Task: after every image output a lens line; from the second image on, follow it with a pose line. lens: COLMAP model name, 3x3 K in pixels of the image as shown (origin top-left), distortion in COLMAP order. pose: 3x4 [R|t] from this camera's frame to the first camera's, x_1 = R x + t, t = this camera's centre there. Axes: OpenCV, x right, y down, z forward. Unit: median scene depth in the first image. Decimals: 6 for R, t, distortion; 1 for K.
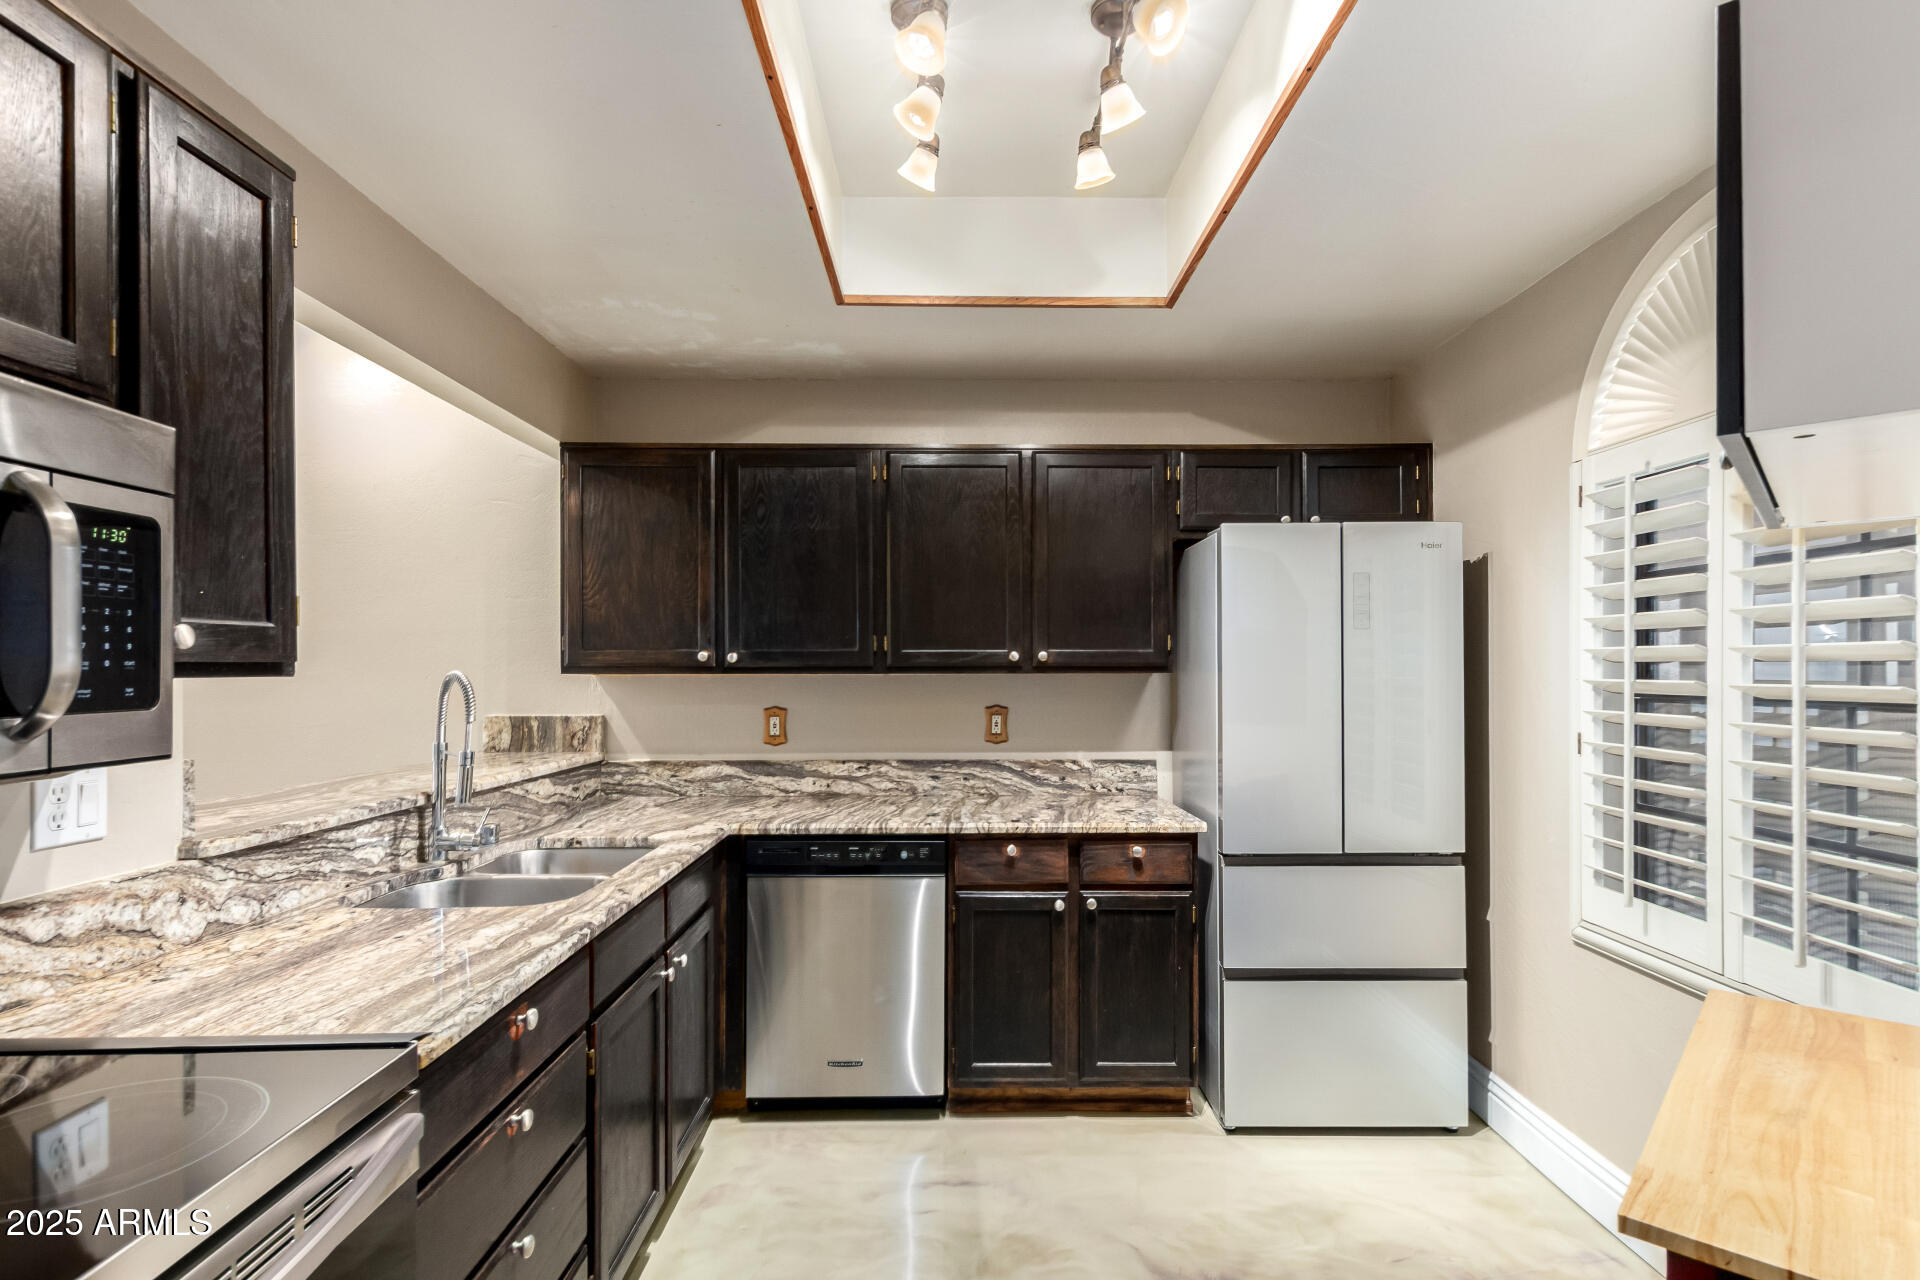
lens RADIAL K [[927.8, 0, 964.8], [0, 927.8, 657.4], [0, 0, 1]] dist [0.017806, -0.008230]
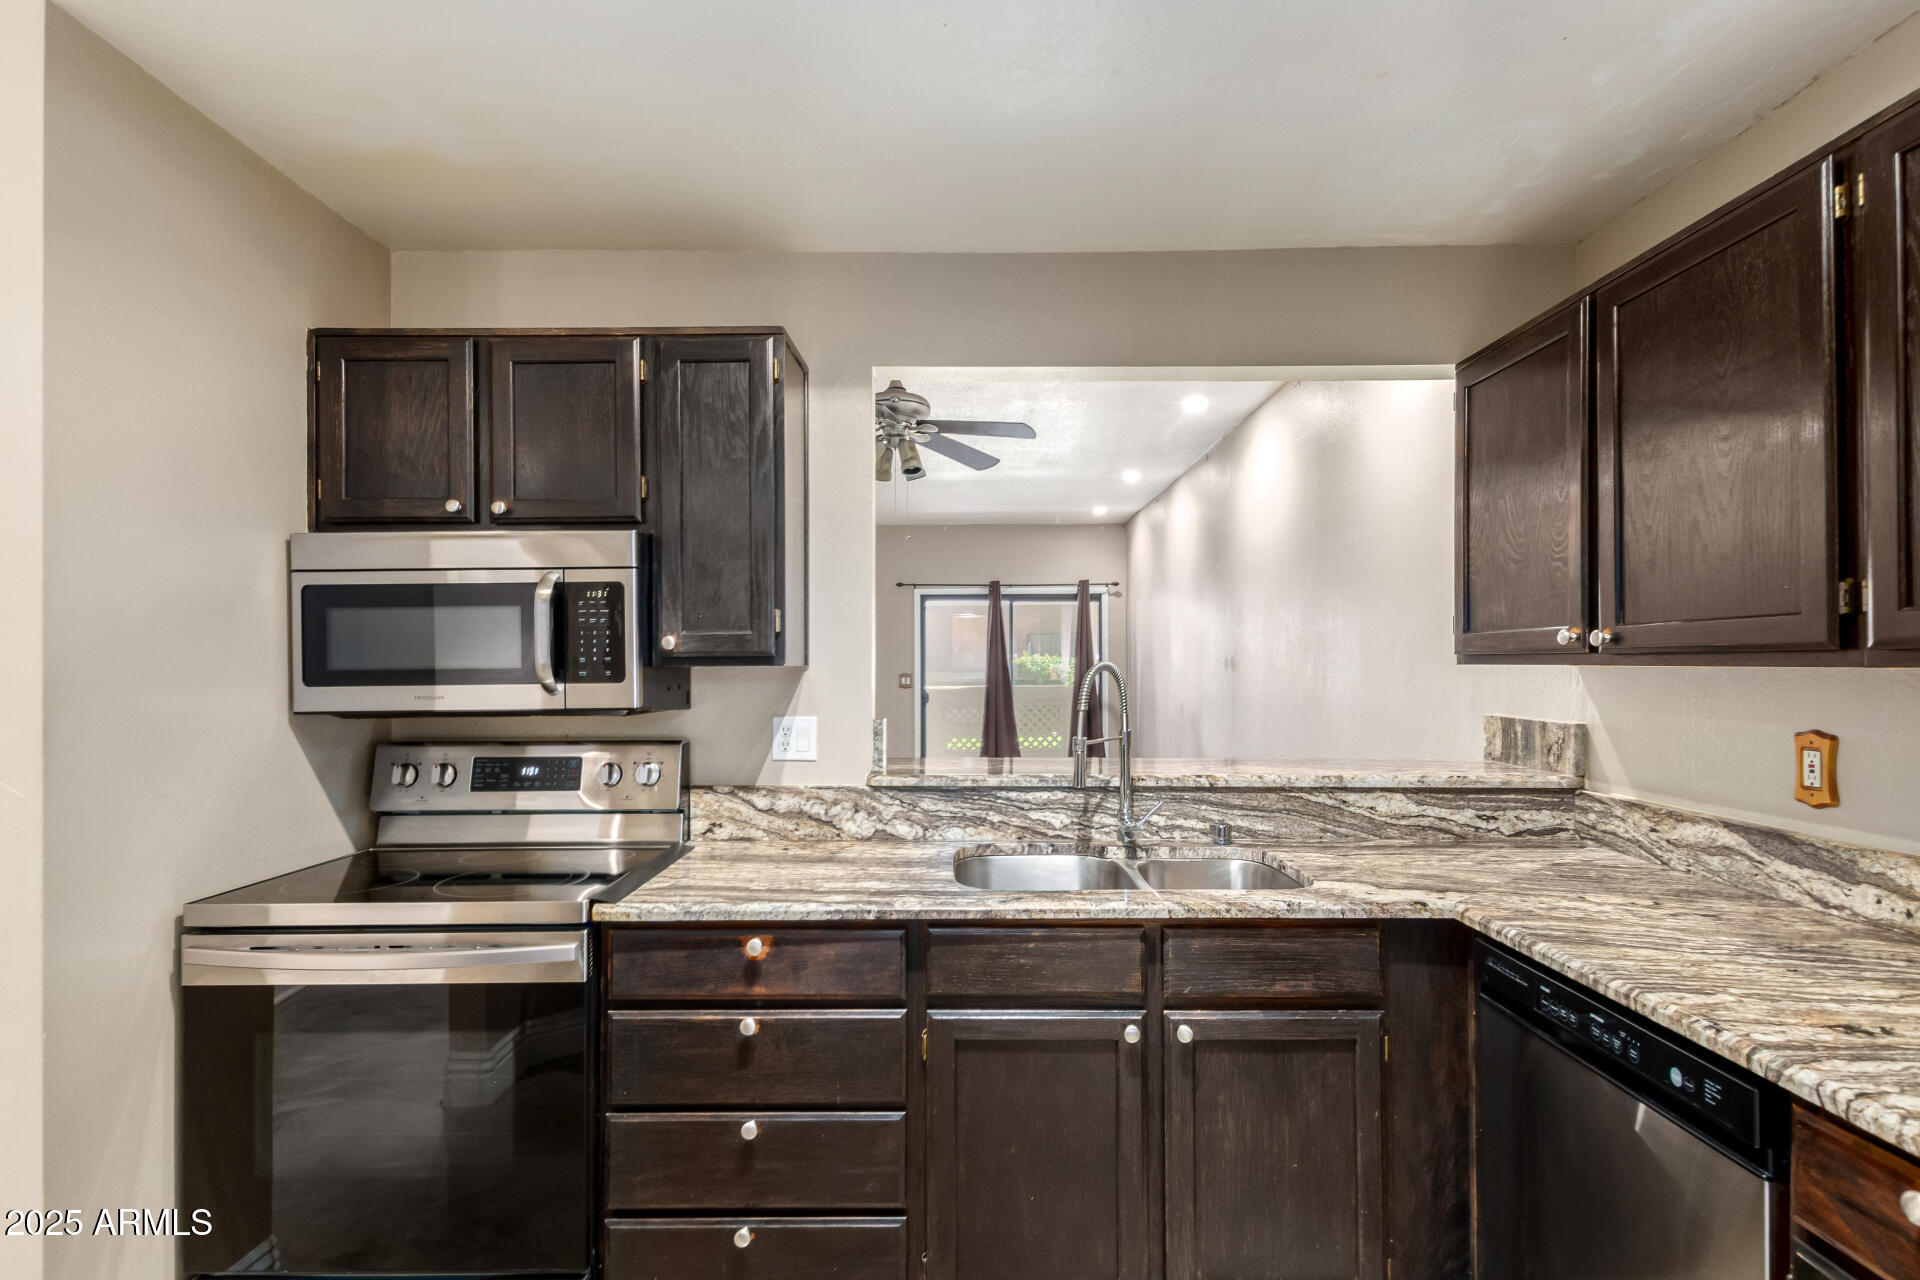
lens RADIAL K [[927.8, 0, 964.8], [0, 927.8, 657.4], [0, 0, 1]] dist [0.017806, -0.008230]
pose [[-0.015938, -0.002395, -0.999870, 0.587834], [0.016371, 0.999862, -0.002656, 0.012125], [0.999739, -0.016411, -0.015897, 1.019072]]
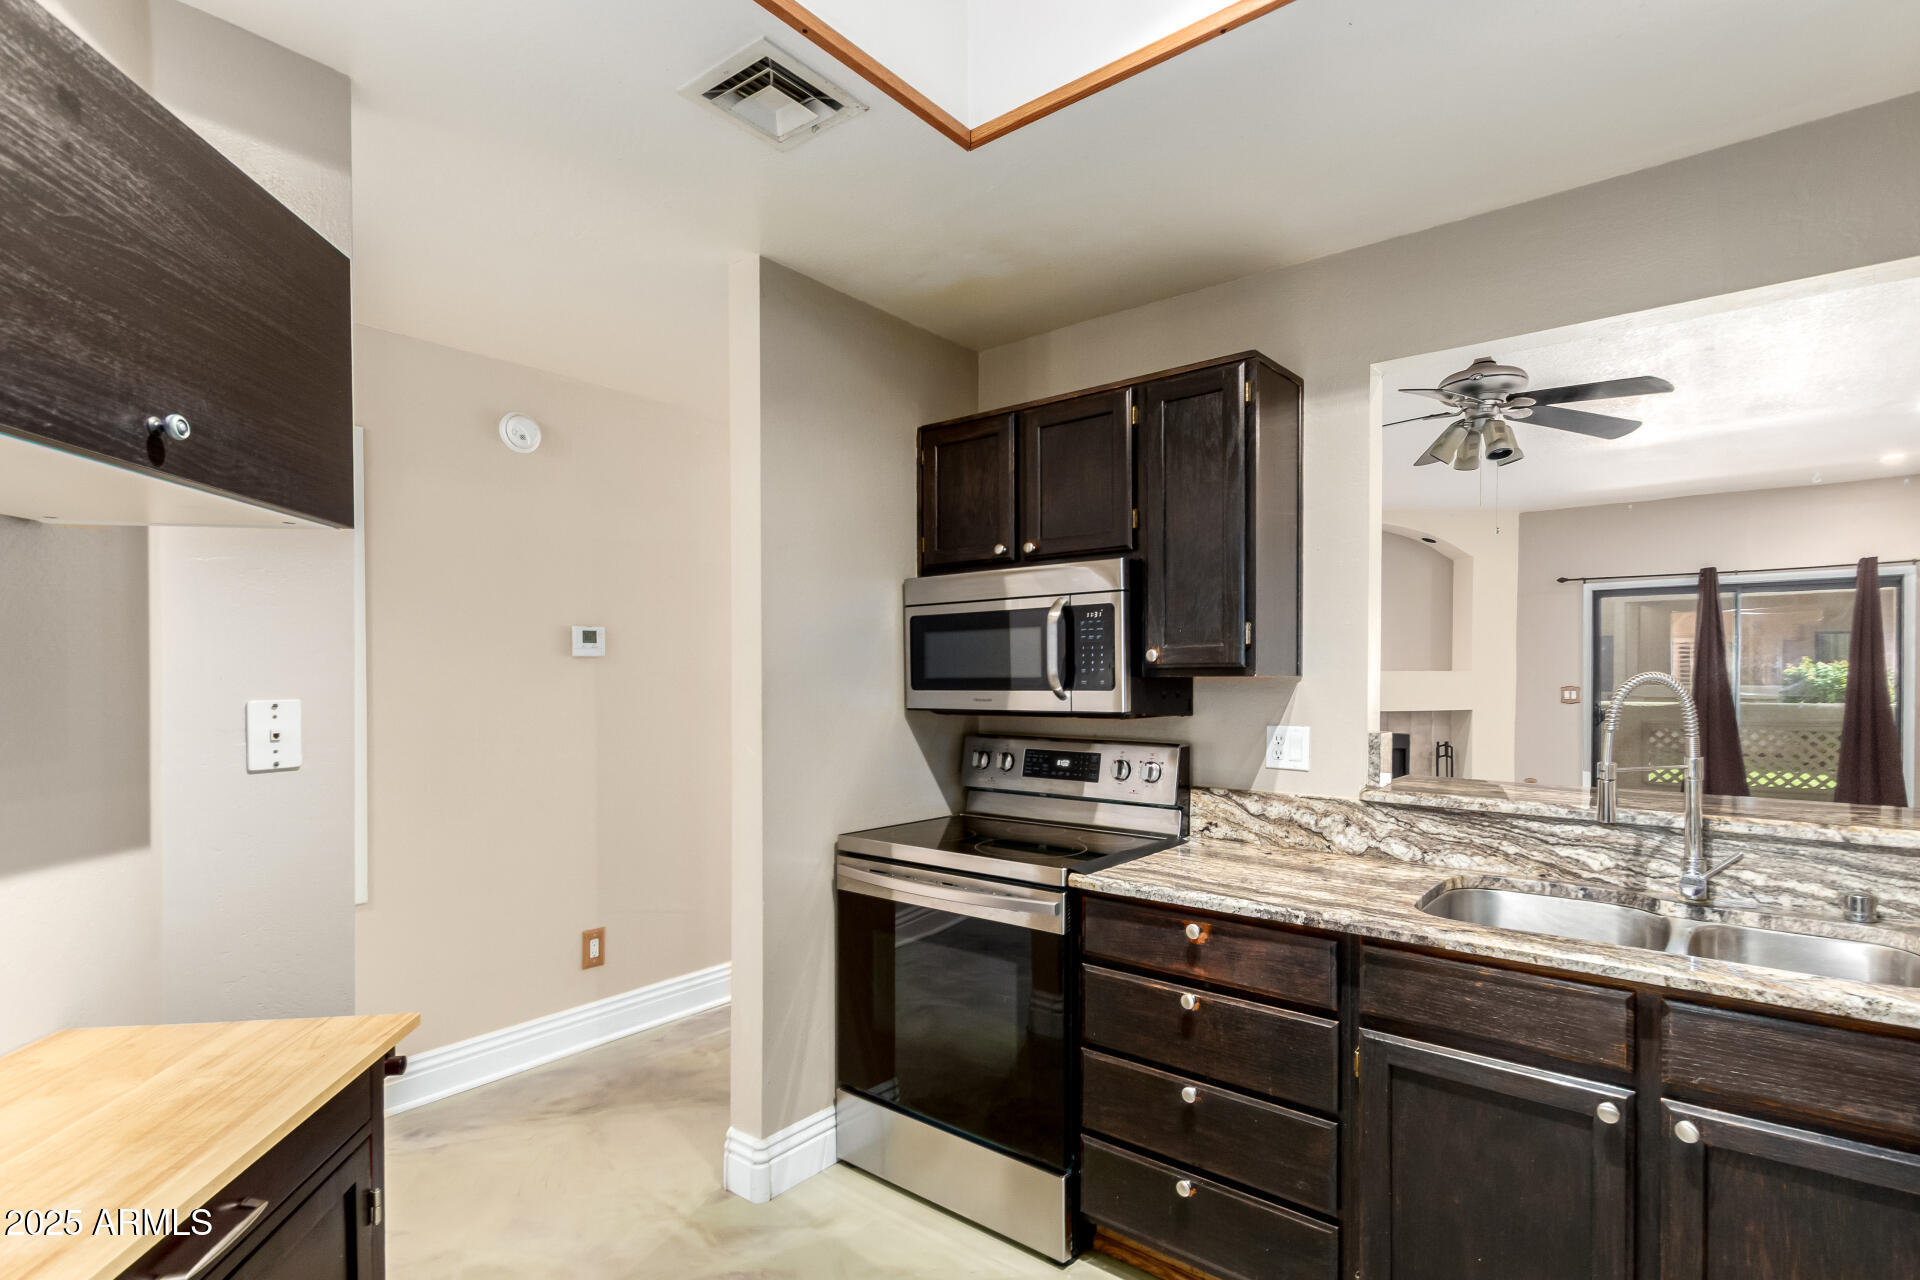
lens RADIAL K [[938.1, 0, 966.5], [0, 938.1, 687.1], [0, 0, 1]] dist [0.019247, -0.008135]
pose [[-0.640851, 0.014608, -0.767527, 0.612616], [0.013384, 0.999880, 0.007855, 0.015163], [0.767549, -0.005238, -0.640969, 1.269253]]
